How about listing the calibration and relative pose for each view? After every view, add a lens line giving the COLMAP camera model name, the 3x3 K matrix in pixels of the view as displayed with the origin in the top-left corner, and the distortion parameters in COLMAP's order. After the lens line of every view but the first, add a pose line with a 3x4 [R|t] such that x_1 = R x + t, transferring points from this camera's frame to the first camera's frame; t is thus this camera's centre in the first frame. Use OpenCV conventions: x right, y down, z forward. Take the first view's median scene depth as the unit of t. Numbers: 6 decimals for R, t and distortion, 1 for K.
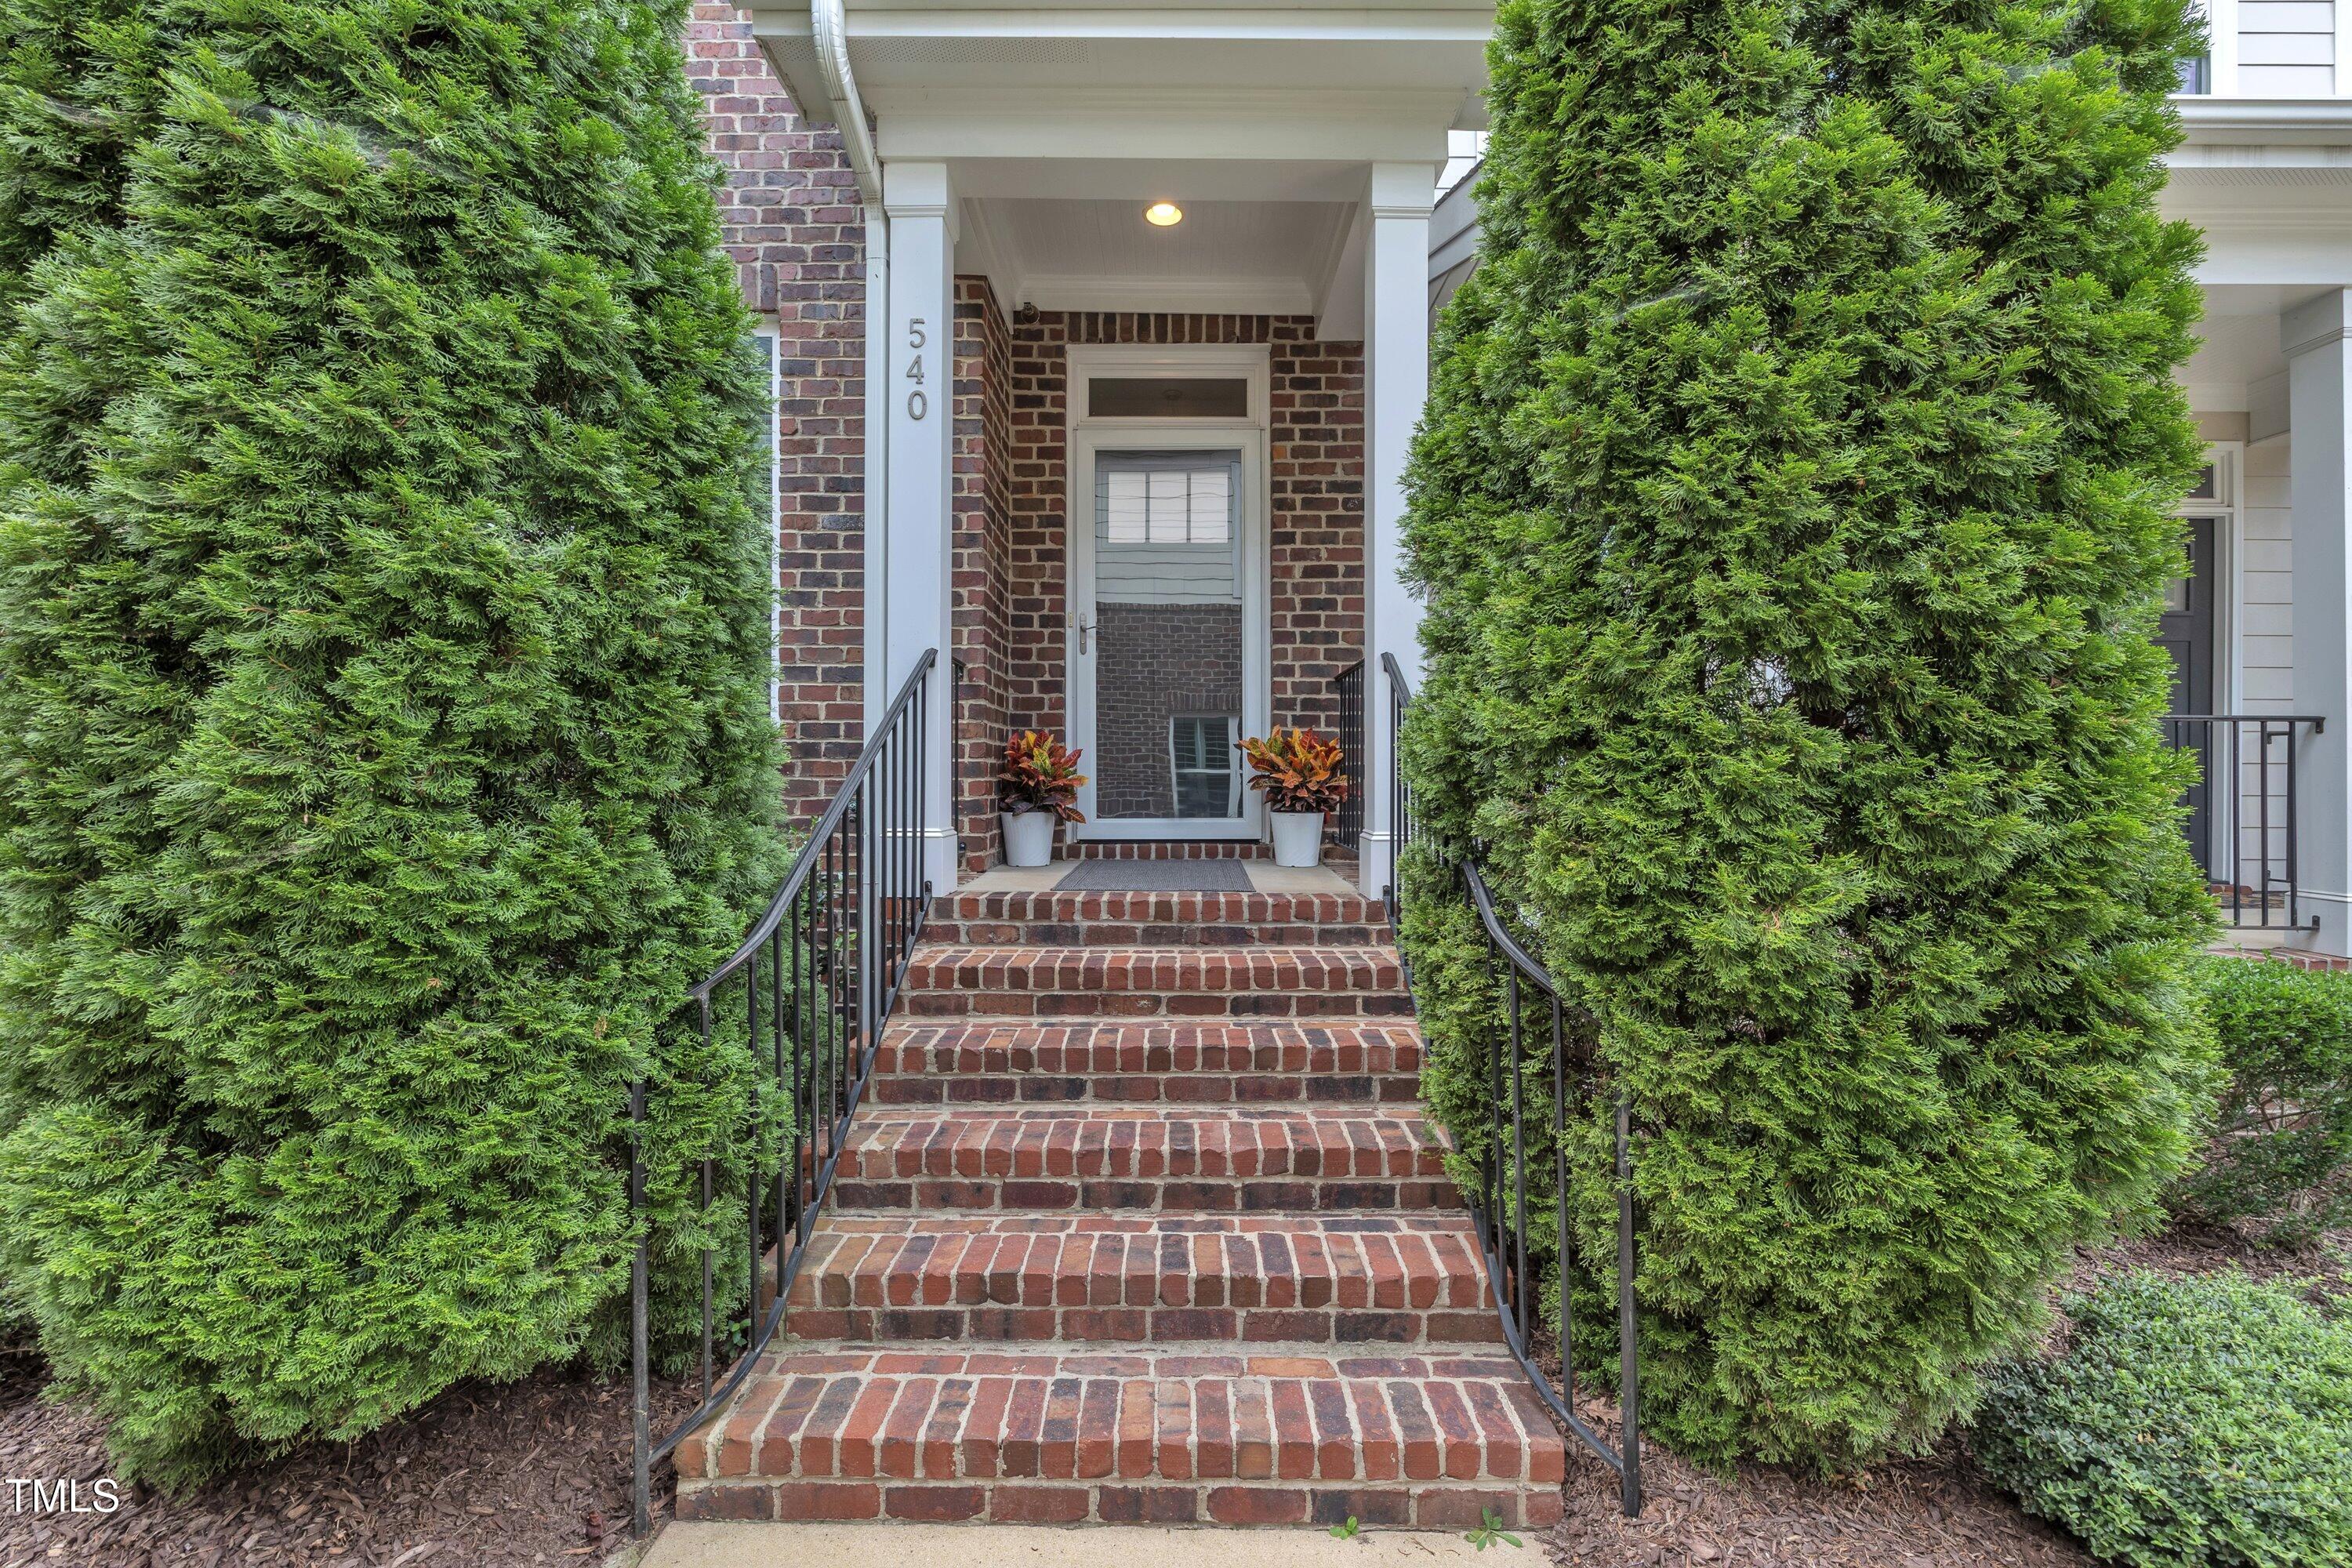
lens RADIAL K [[992.1, 0, 1176.0], [0, 992.1, 784.0], [0, 0, 1]] dist [-0.000128, 0.000361]
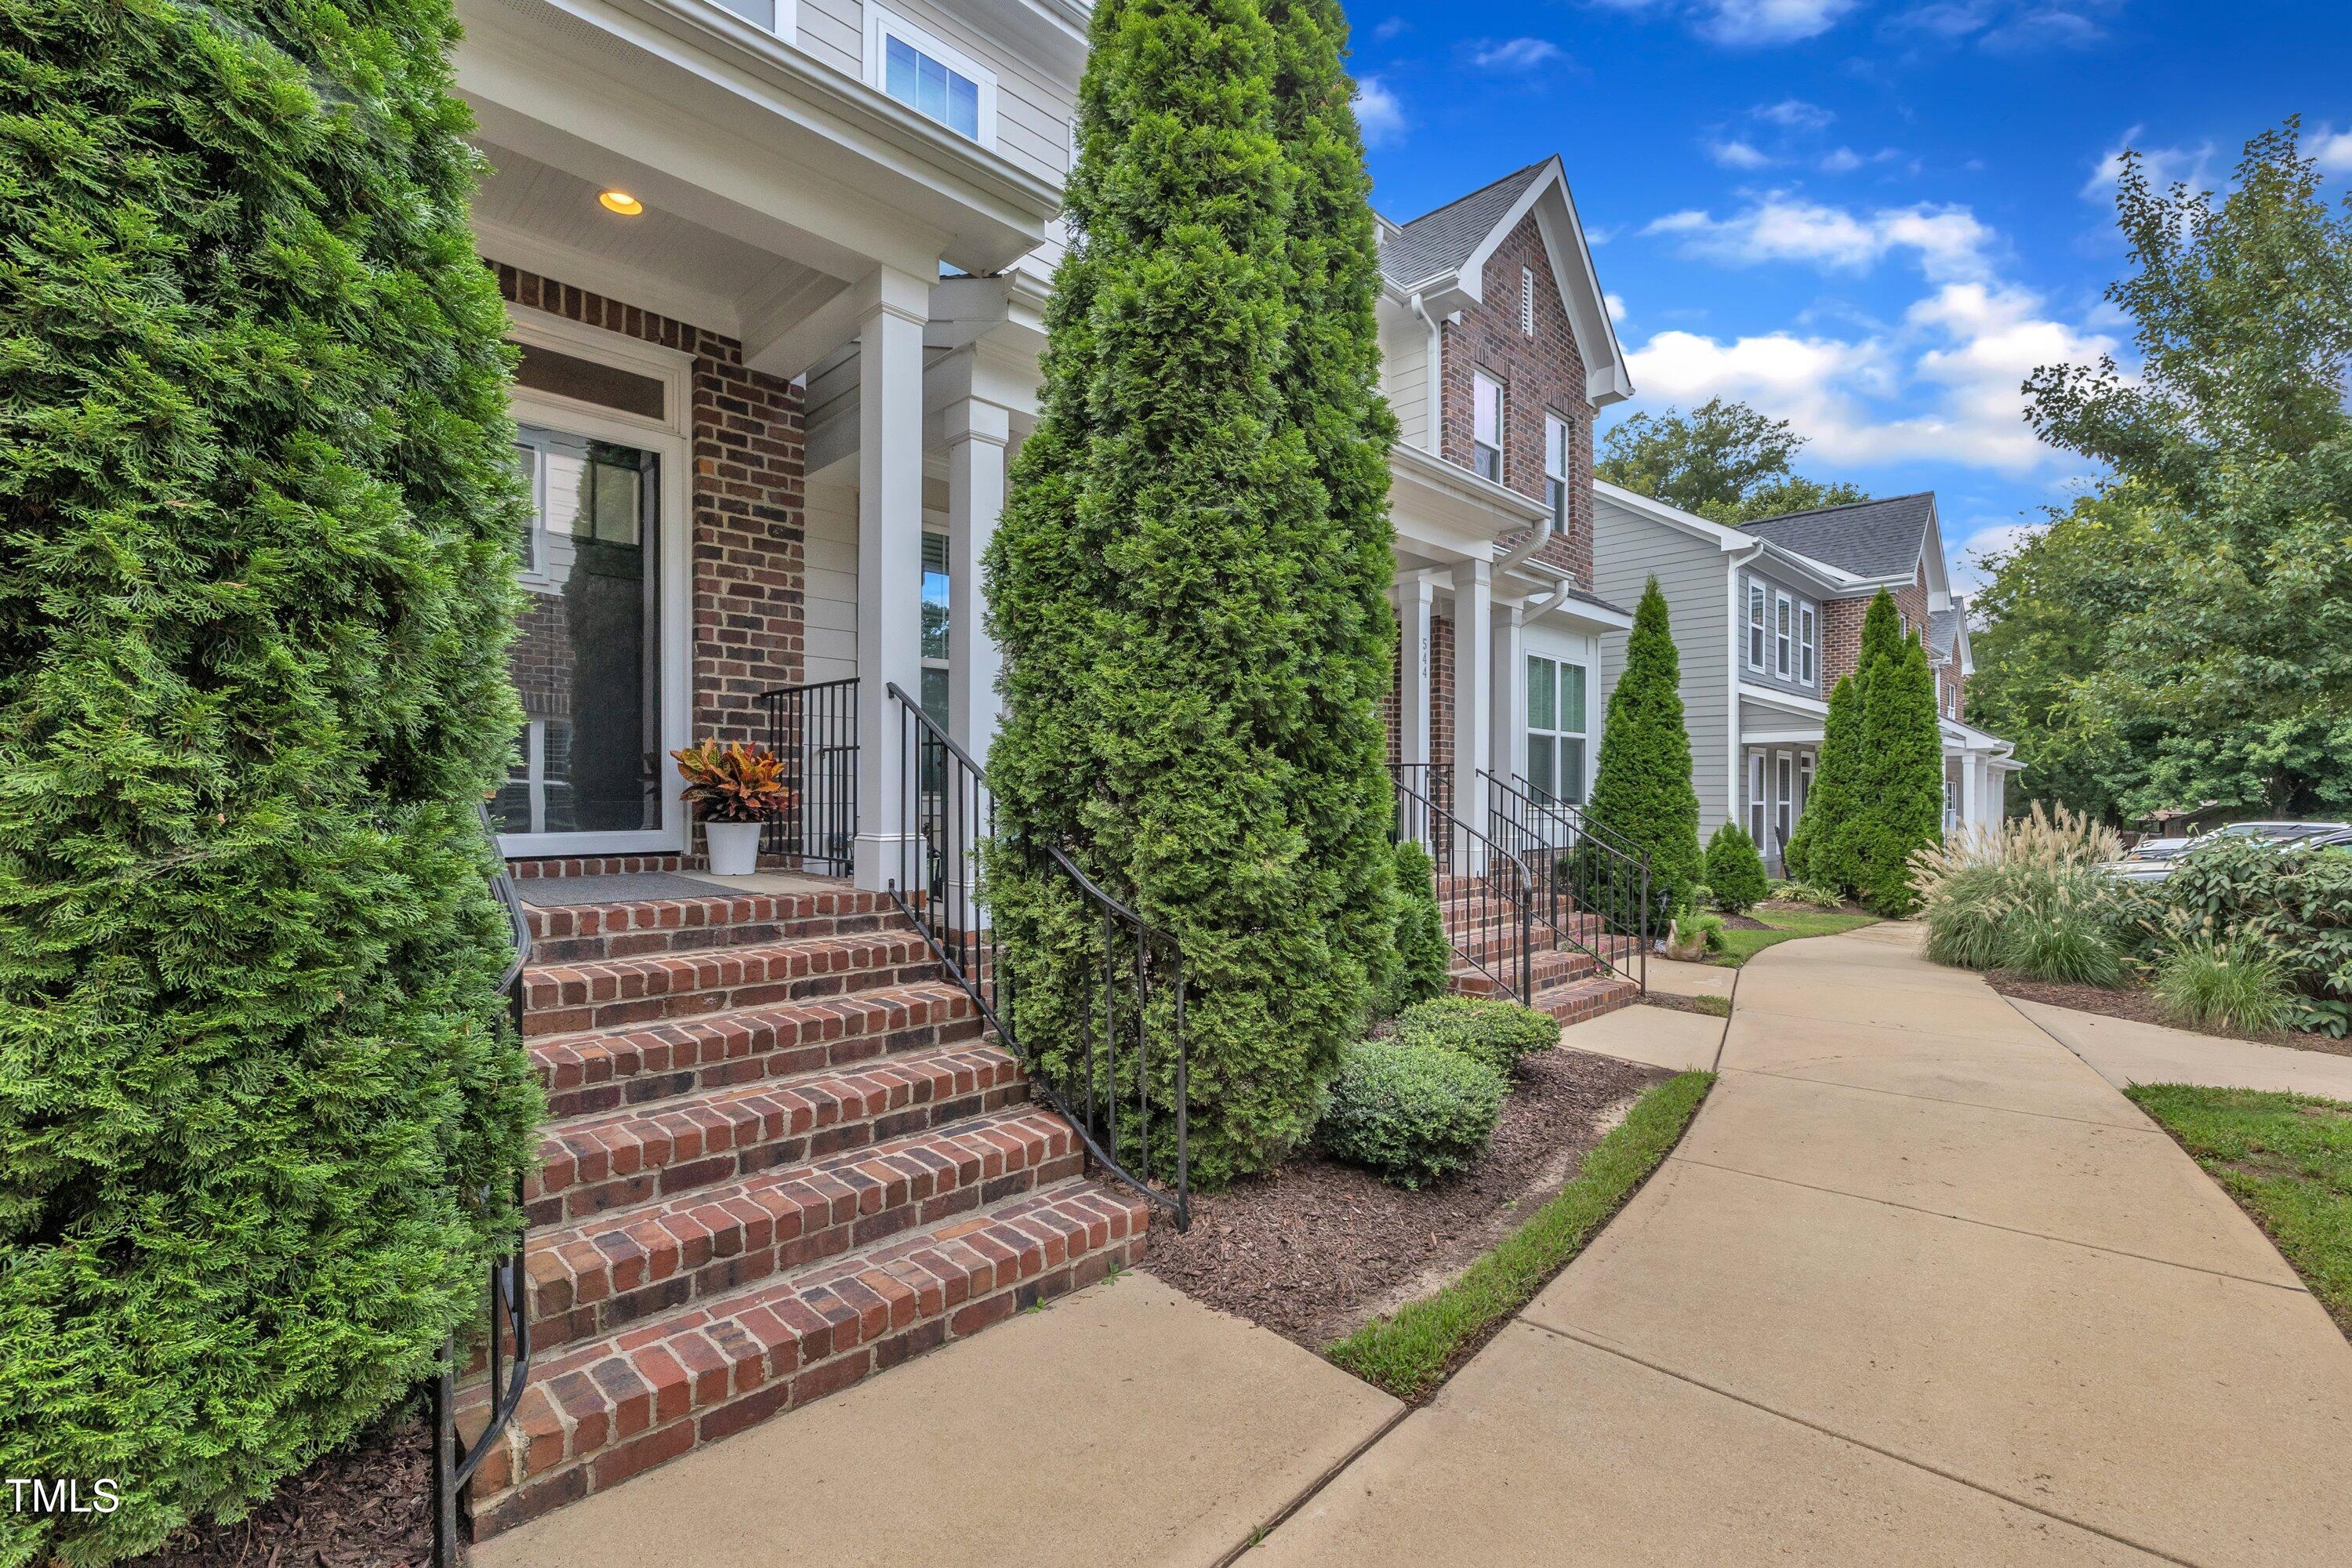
lens RADIAL K [[1019.1, 0, 1173.7], [0, 1019.1, 814.6], [0, 0, 1]] dist [0.000285, 0.000108]
pose [[0.712760, -0.012233, 0.701301, -0.561923], [0.003201, 0.999894, 0.014188, 0.012708], [-0.701401, -0.007867, 0.712724, -0.147349]]
